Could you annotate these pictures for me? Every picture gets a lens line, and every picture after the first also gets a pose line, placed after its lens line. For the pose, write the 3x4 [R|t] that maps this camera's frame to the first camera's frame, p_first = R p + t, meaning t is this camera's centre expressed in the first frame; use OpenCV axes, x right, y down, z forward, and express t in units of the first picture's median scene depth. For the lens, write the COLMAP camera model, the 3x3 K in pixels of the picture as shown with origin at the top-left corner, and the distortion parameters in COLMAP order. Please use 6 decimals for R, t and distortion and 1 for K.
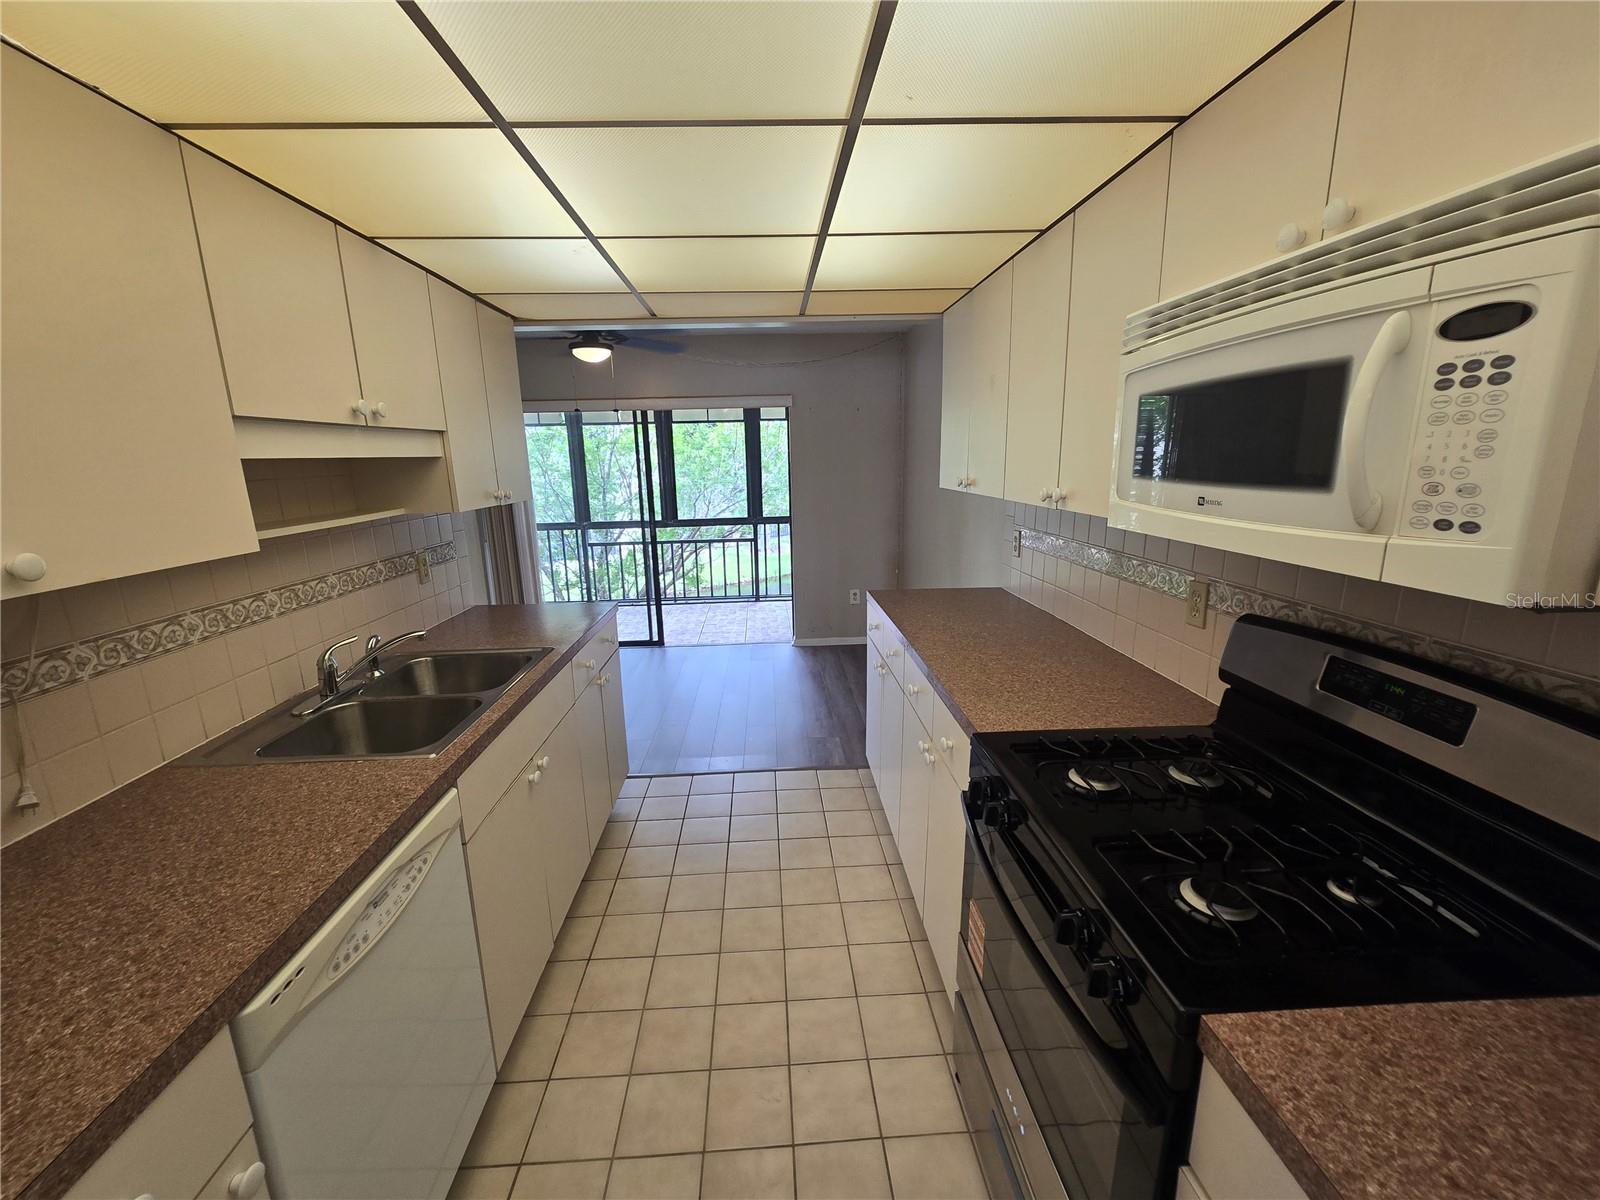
lens RADIAL K [[659.1, 0, 798.0], [0, 659.1, 599.7], [0, 0, 1]] dist [-0.000052, 0.000548]
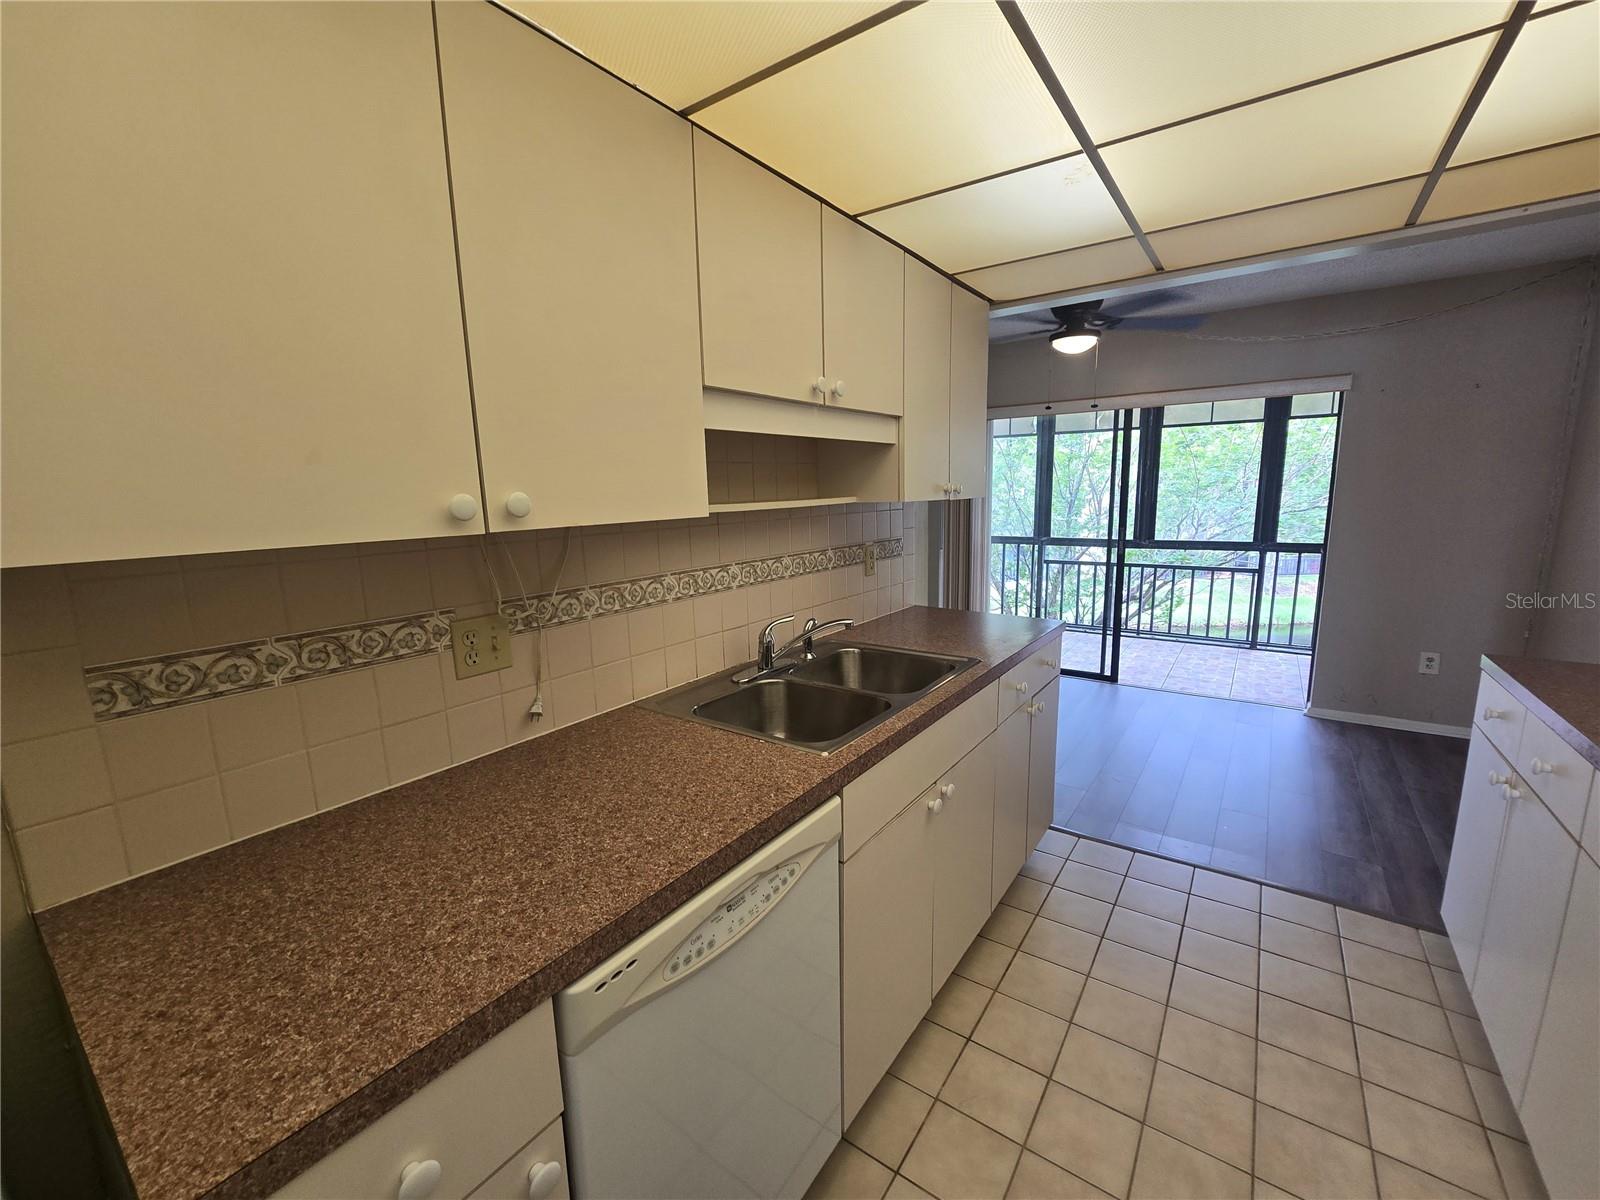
lens RADIAL K [[659.7, 0, 797.2], [0, 659.7, 603.8], [0, 0, 1]] dist [-0.008129, 0.002327]
pose [[0.781290, 0.111499, -0.614128, -0.036120], [-0.127496, 0.991678, 0.017846, 0.015003], [0.611007, 0.064356, 0.789005, 0.166812]]
